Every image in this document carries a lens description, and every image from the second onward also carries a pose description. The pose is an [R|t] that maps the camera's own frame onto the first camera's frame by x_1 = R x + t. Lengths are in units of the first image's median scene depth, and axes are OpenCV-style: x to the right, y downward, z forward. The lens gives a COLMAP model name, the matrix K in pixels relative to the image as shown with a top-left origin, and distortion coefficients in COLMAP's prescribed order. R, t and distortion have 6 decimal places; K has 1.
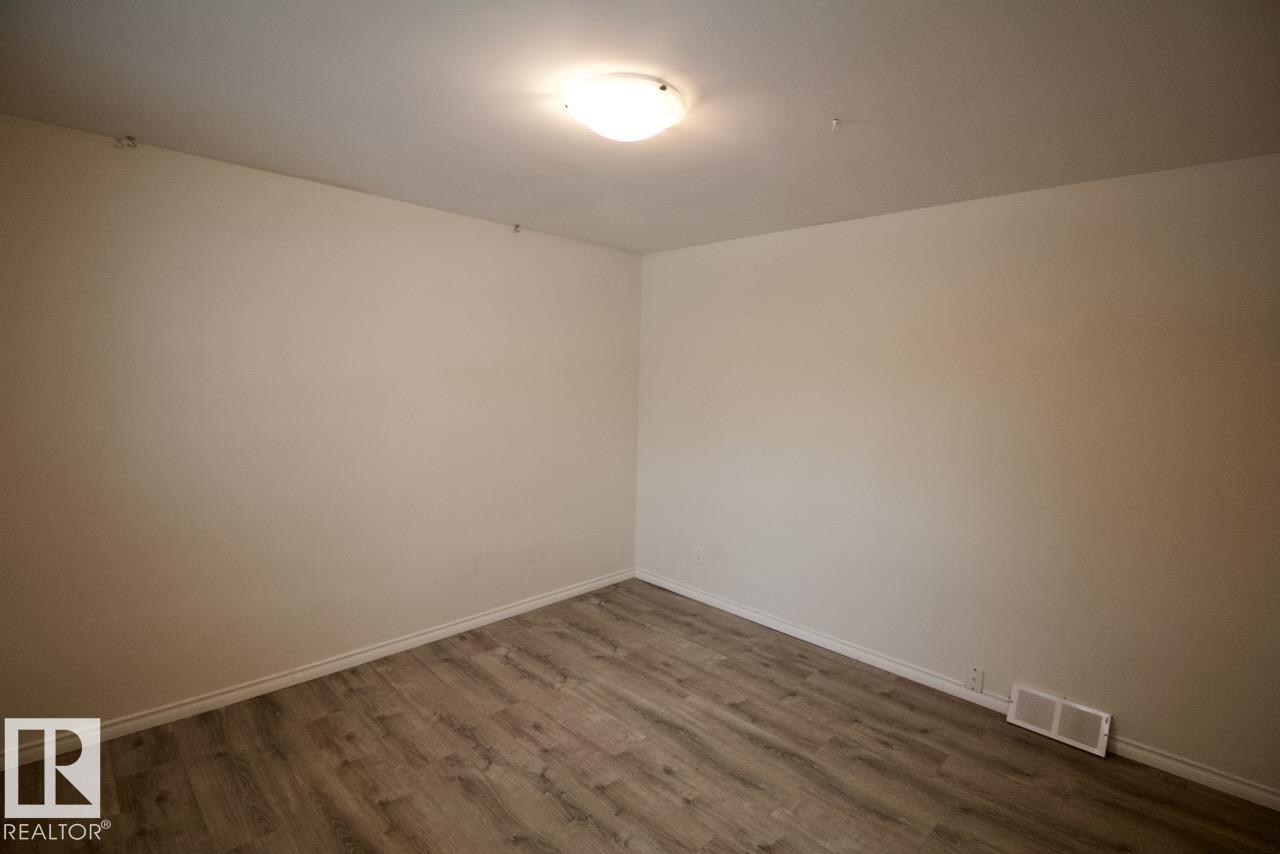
lens RADIAL K [[592.5, 0, 644.3], [0, 592.5, 422.5], [0, 0, 1]] dist [0.002094, -0.015258]
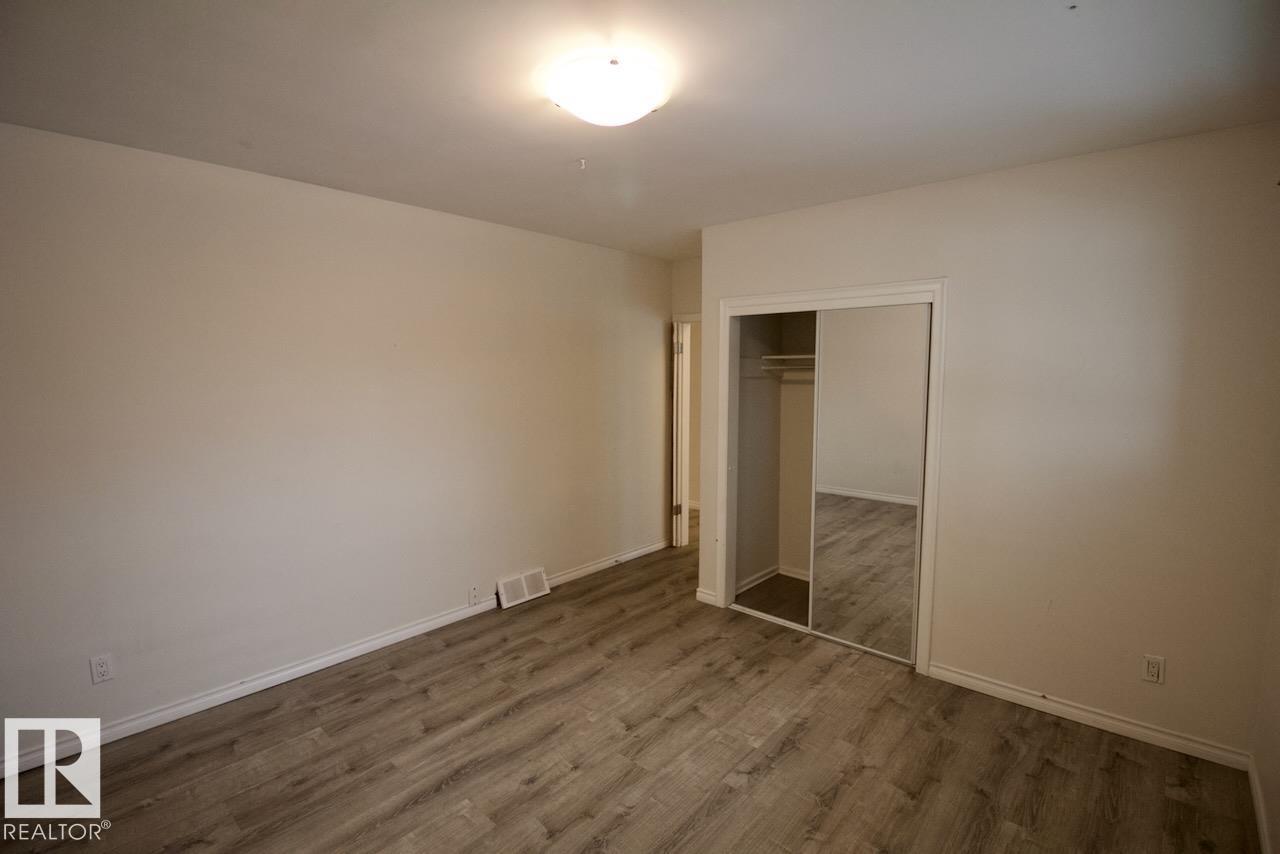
lens RADIAL K [[592.5, 0, 644.3], [0, 592.5, 422.5], [0, 0, 1]] dist [0.002094, -0.015258]
pose [[-0.050508, -0.122669, 0.991161, -0.734717], [0.082445, 0.988529, 0.126545, -0.072330], [-0.995315, 0.088108, -0.039815, 0.707711]]
